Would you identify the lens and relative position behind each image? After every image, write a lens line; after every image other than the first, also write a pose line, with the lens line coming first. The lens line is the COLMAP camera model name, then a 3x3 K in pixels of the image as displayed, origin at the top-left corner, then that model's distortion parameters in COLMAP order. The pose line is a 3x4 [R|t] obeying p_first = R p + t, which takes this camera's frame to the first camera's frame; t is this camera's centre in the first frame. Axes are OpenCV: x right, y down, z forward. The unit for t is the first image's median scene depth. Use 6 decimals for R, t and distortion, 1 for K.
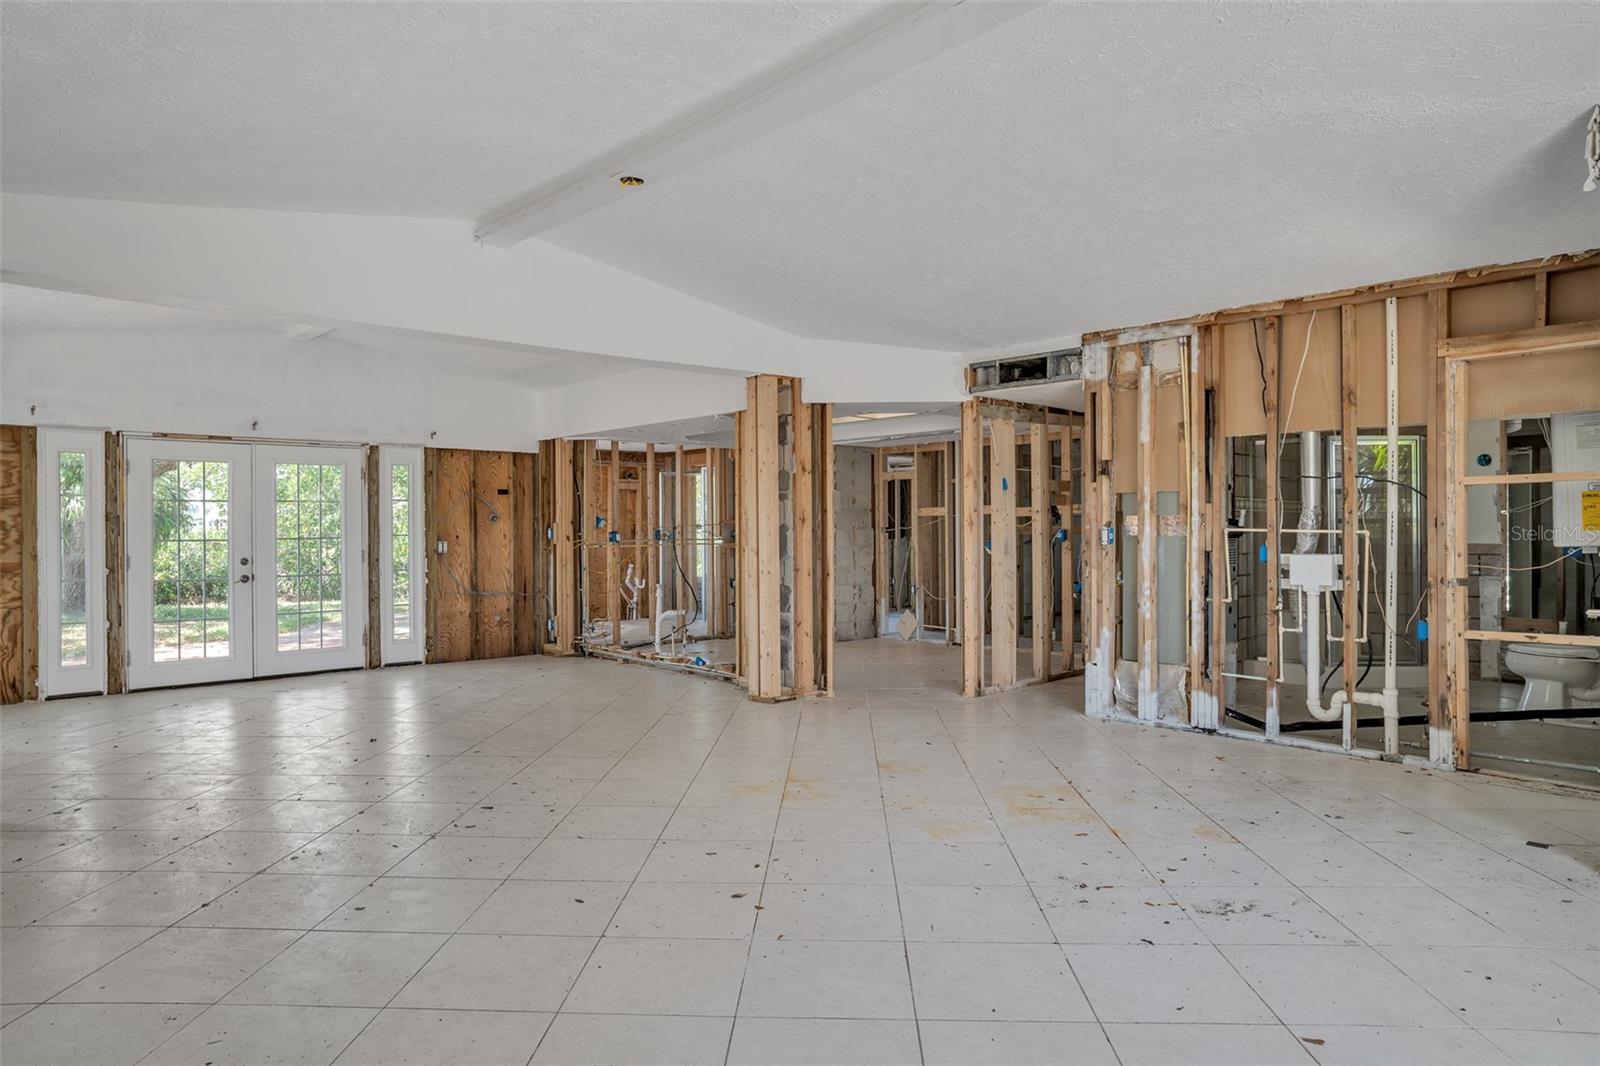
lens RADIAL K [[967.2, 0, 804.7], [0, 967.2, 531.3], [0, 0, 1]] dist [-0.053131, 0.037495]
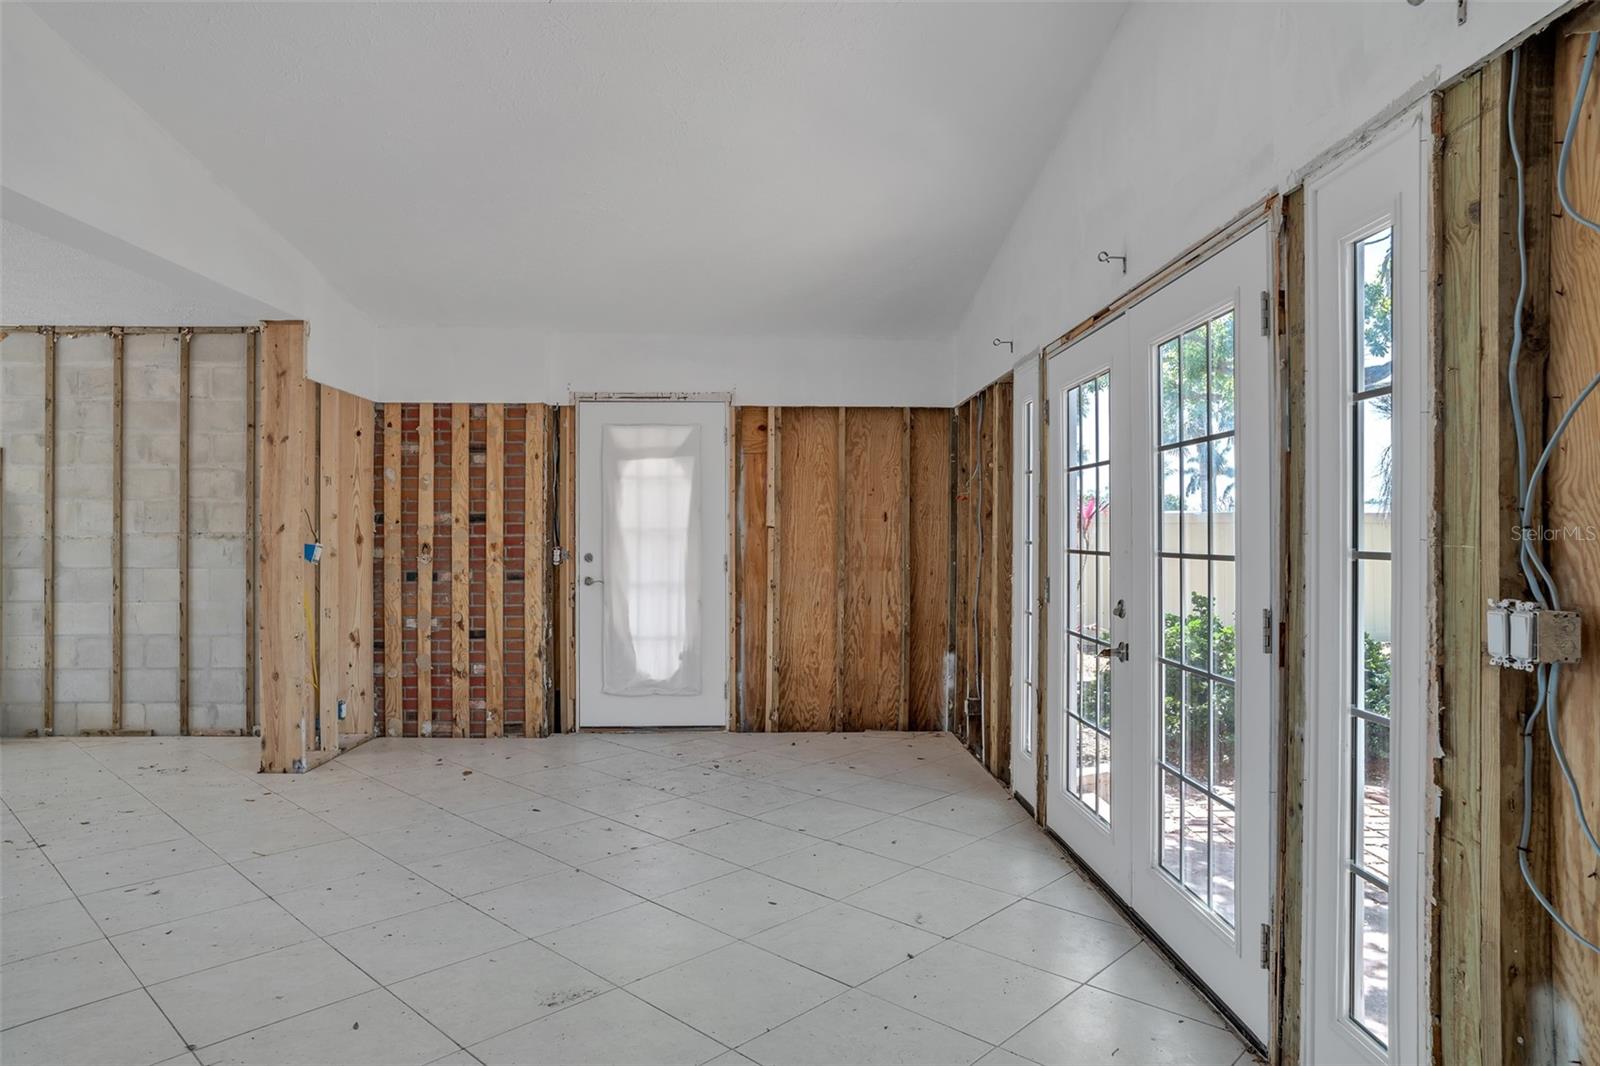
lens RADIAL K [[967.2, 0, 790.5], [0, 967.2, 535.5], [0, 0, 1]] dist [-0.053131, 0.037495]
pose [[-0.665119, 0.006732, -0.746707, -0.219862], [0.001379, 0.999969, 0.007787, -0.002703], [0.746736, 0.004150, -0.665107, 1.321332]]
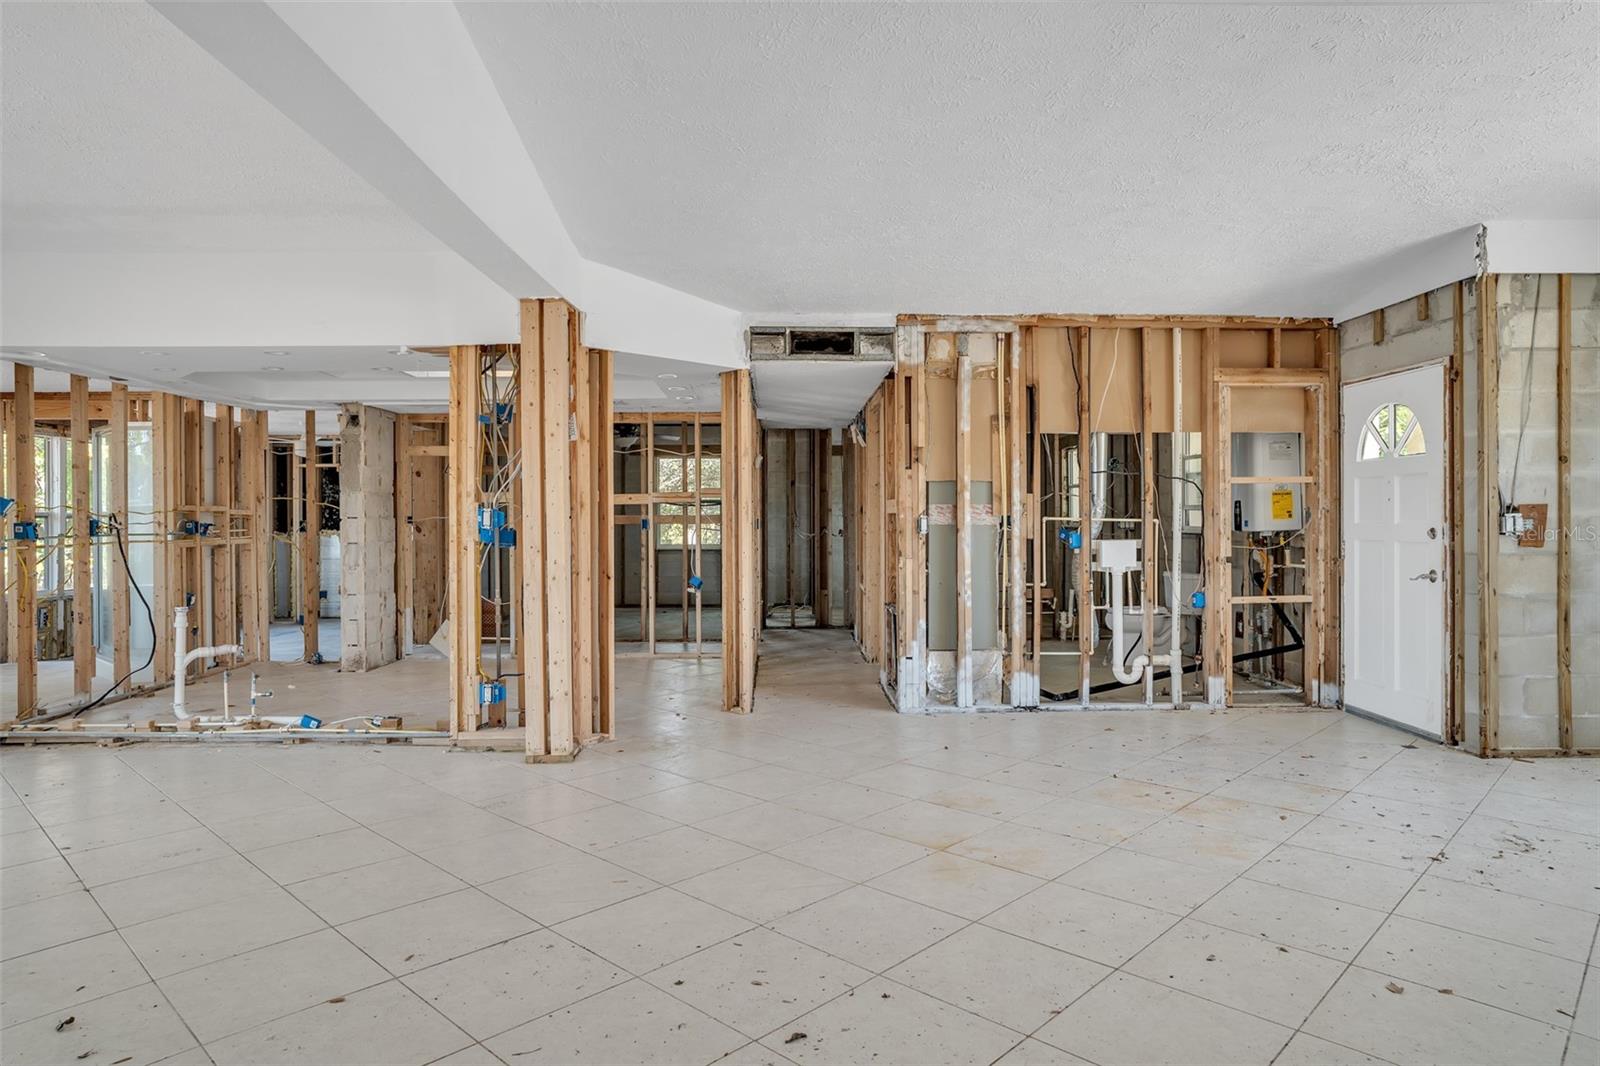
lens RADIAL K [[967.2, 0, 798.3], [0, 967.2, 517.4], [0, 0, 1]] dist [-0.053131, 0.037495]
pose [[0.662746, 0.002578, 0.748840, -0.449962], [0.001637, 0.999987, -0.004891, 0.001494], [-0.748842, 0.004467, 0.662733, 0.399492]]
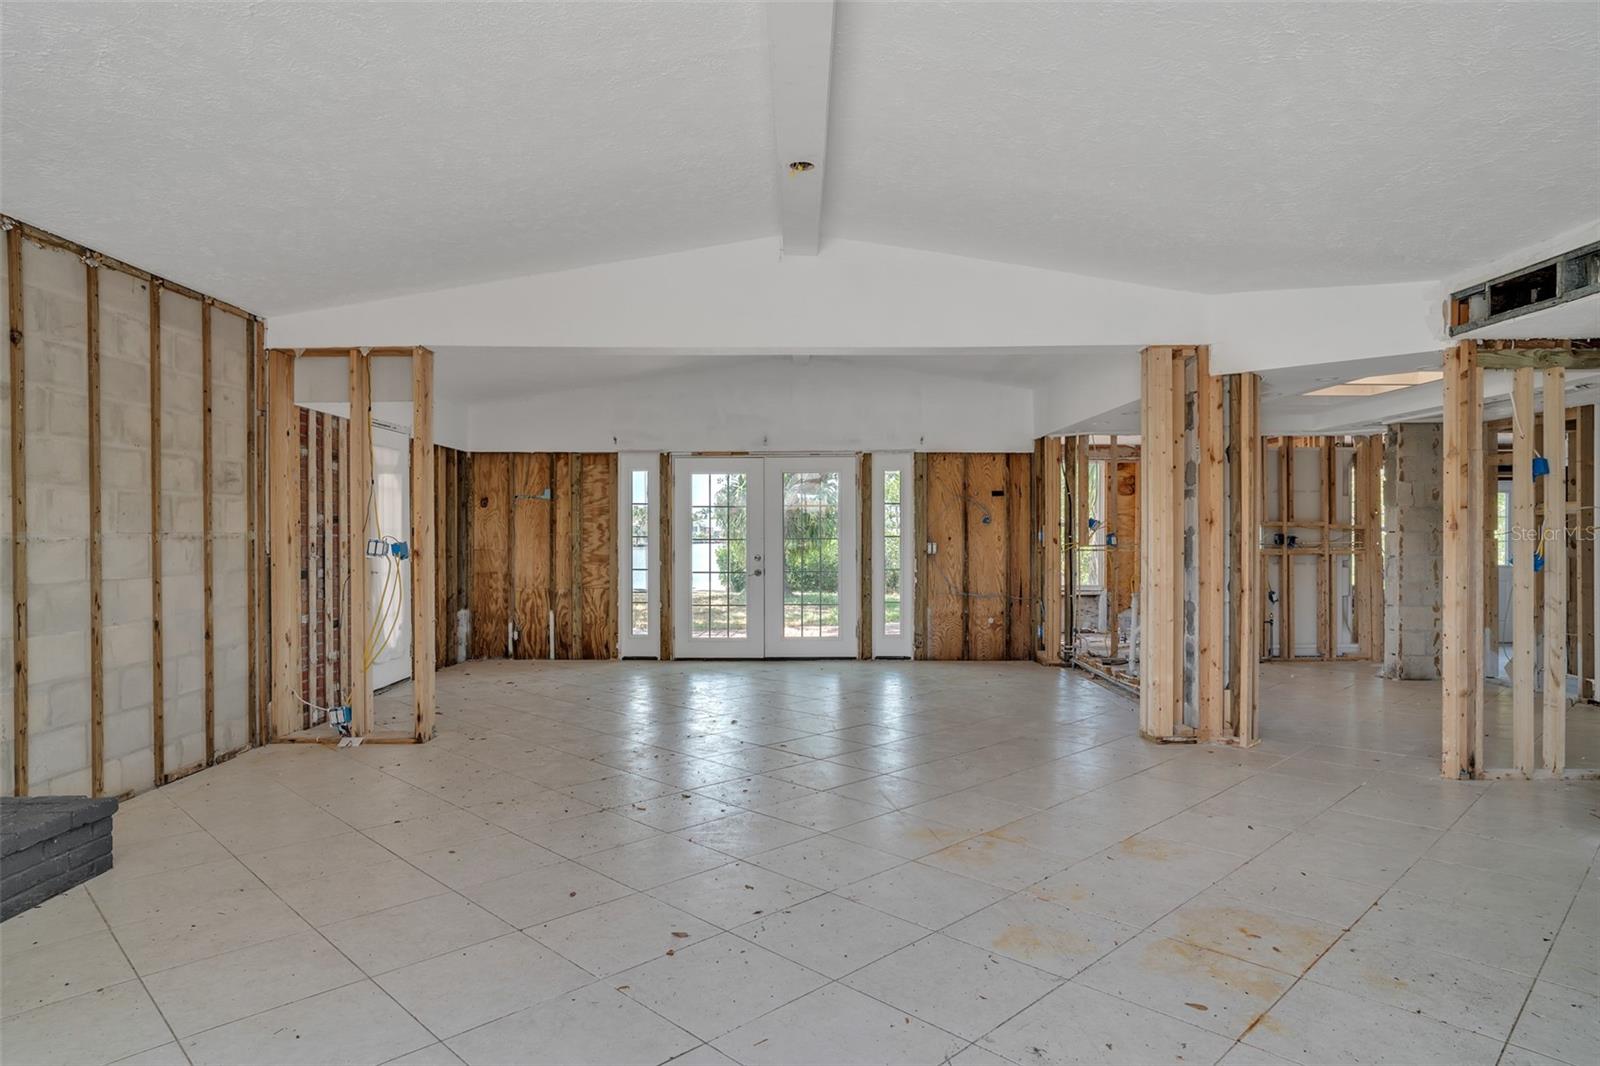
lens RADIAL K [[967.2, 0, 807.4], [0, 967.2, 534.6], [0, 0, 1]] dist [-0.053131, 0.037495]
pose [[0.733288, 0.006465, -0.679888, 0.299732], [-0.004366, 0.999979, 0.004800, -0.003363], [0.679904, -0.000551, 0.733301, 0.193101]]
